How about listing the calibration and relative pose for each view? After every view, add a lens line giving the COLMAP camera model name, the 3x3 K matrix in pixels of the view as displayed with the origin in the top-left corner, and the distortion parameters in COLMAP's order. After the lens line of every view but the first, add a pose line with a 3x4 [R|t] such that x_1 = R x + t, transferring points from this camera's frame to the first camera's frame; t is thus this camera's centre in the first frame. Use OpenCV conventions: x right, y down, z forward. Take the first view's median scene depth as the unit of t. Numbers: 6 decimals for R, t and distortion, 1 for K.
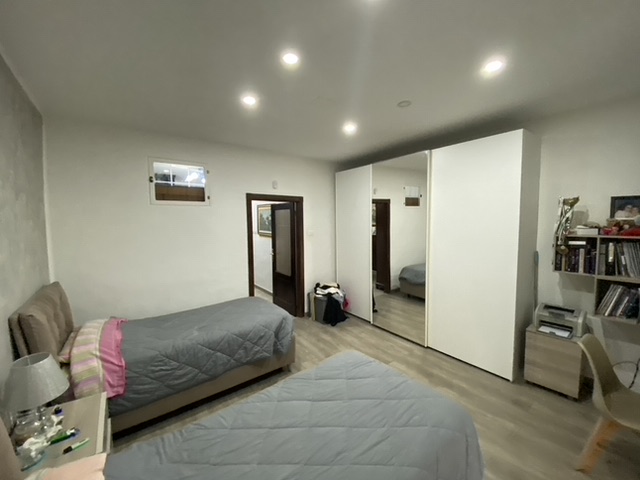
lens RADIAL K [[261.7, 0, 315.9], [0, 261.7, 243.2], [0, 0, 1]] dist [-0.011969, -0.004419]
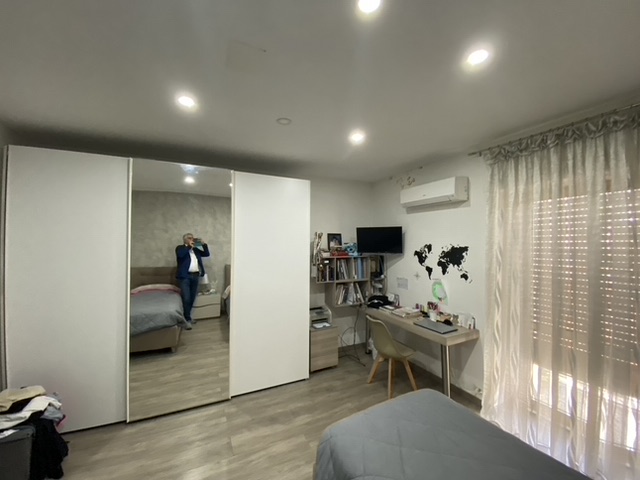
lens RADIAL K [[261.7, 0, 316.4], [0, 261.7, 237.7], [0, 0, 1]] dist [-0.011969, -0.004419]
pose [[0.167905, 0.034113, 0.985213, -0.451158], [0.091320, 0.994566, -0.050000, -0.059337], [-0.981564, 0.098365, 0.163877, 0.657560]]
